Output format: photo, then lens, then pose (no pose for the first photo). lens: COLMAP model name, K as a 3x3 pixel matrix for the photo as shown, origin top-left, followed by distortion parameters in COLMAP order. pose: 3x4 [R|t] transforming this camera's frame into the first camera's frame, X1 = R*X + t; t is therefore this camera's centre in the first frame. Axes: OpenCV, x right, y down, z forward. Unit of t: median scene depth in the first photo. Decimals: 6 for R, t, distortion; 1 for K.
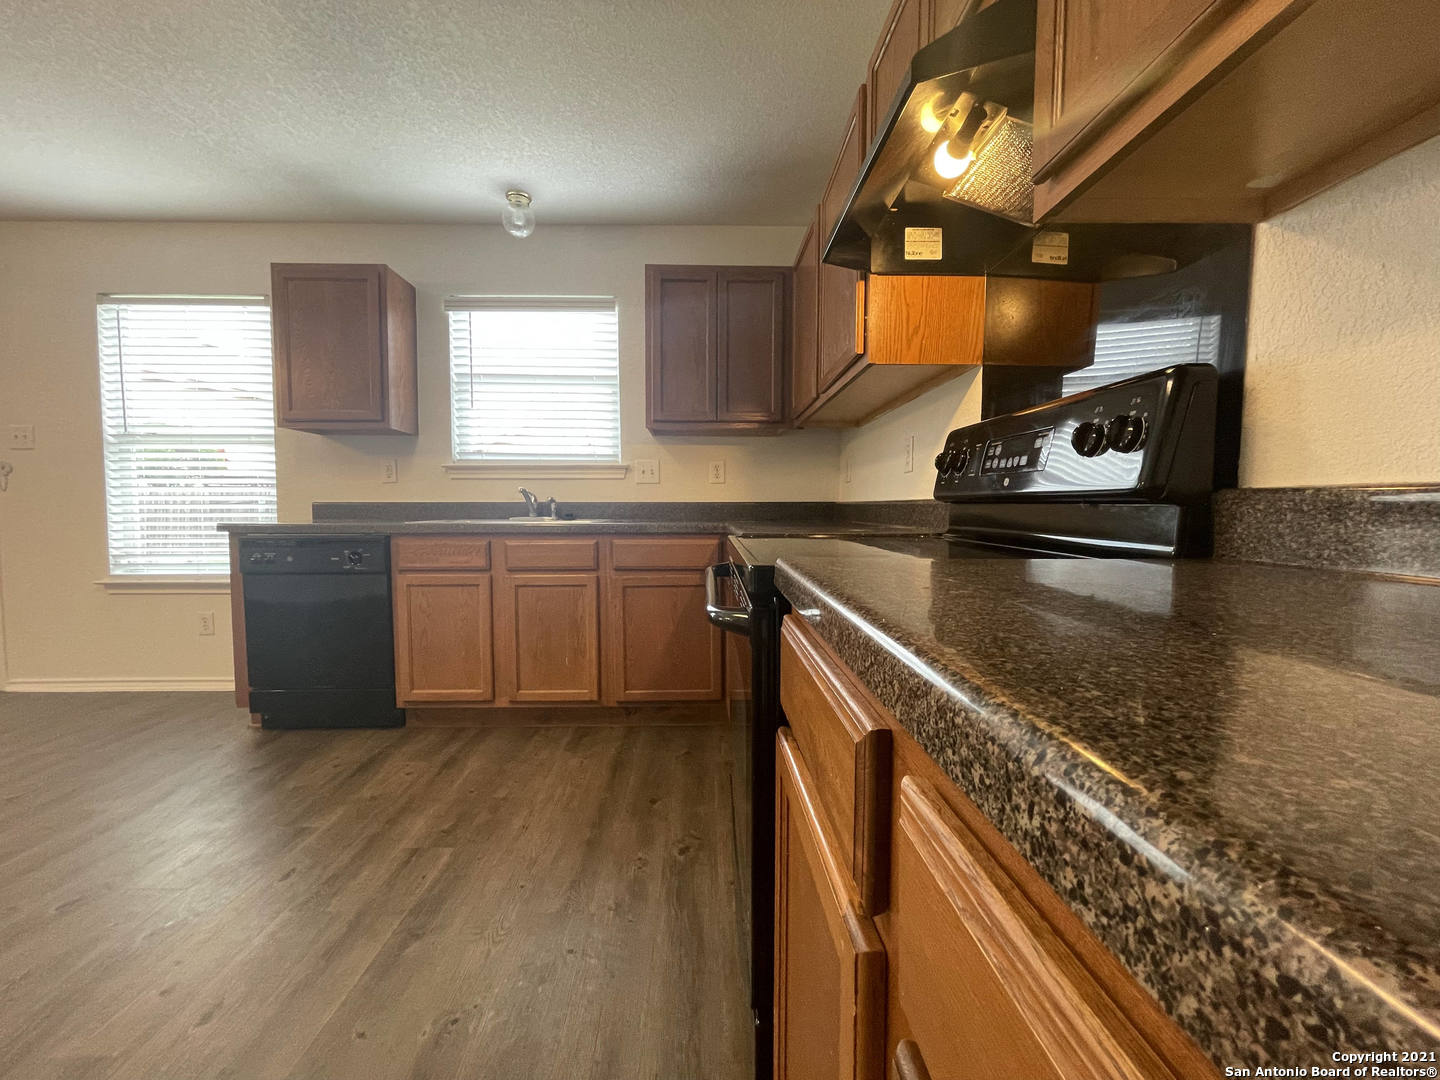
lens RADIAL K [[580.2, 0, 711.3], [0, 580.2, 540.8], [0, 0, 1]] dist [0.000187, 0.000064]
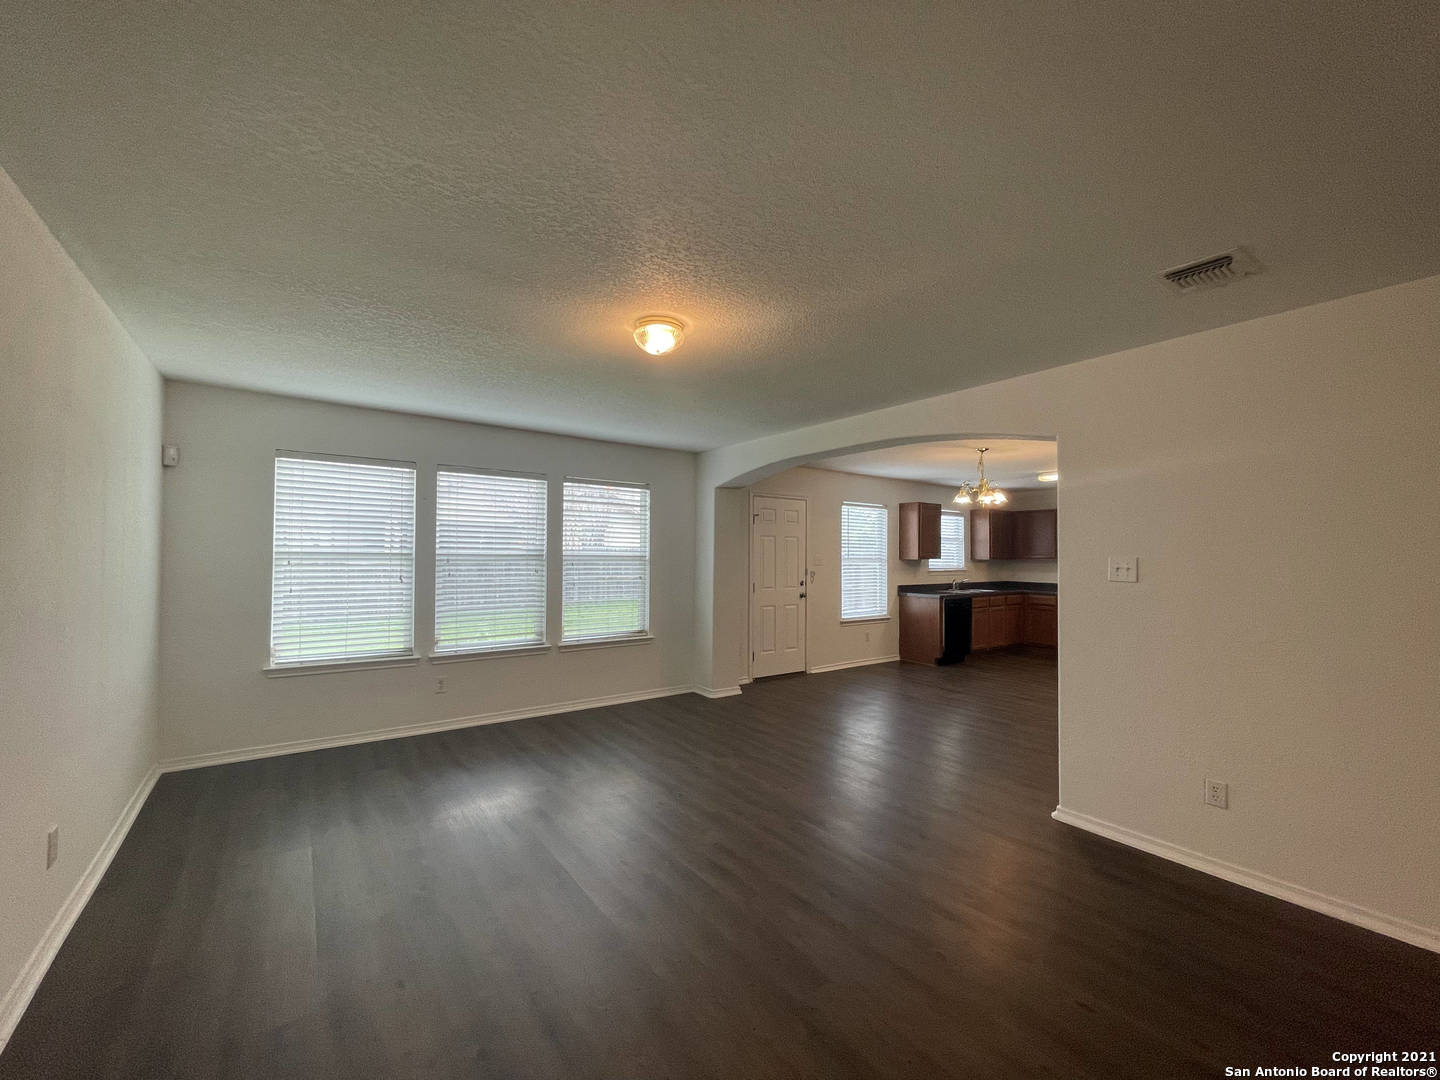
lens RADIAL K [[580.2, 0, 711.3], [0, 580.2, 540.8], [0, 0, 1]] dist [0.000187, 0.000064]
pose [[0.813718, 0.027453, 0.580612, -2.864894], [0.003666, 0.998622, -0.052355, -0.132742], [-0.581249, 0.044731, 0.812496, -0.617646]]
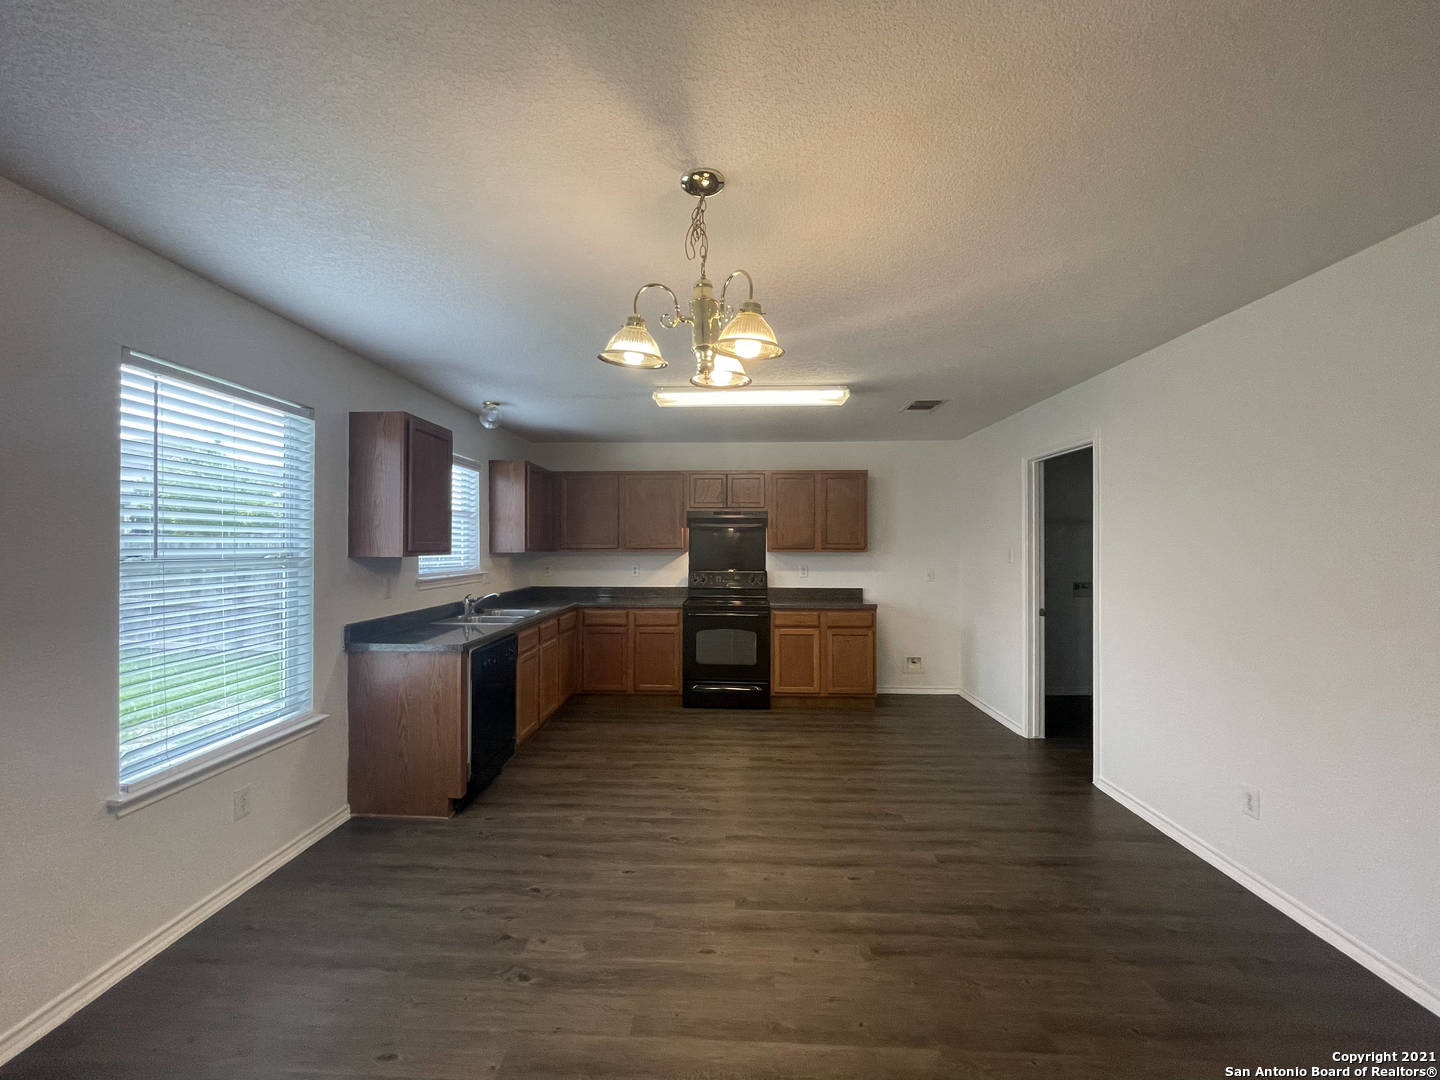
lens RADIAL K [[580.2, 0, 711.3], [0, 580.2, 540.8], [0, 0, 1]] dist [0.000187, 0.000064]
pose [[0.050384, 0.010267, 0.998677, -1.650675], [0.030255, 0.999473, -0.011802, -0.182834], [-0.998272, 0.030810, 0.050047, 0.323043]]
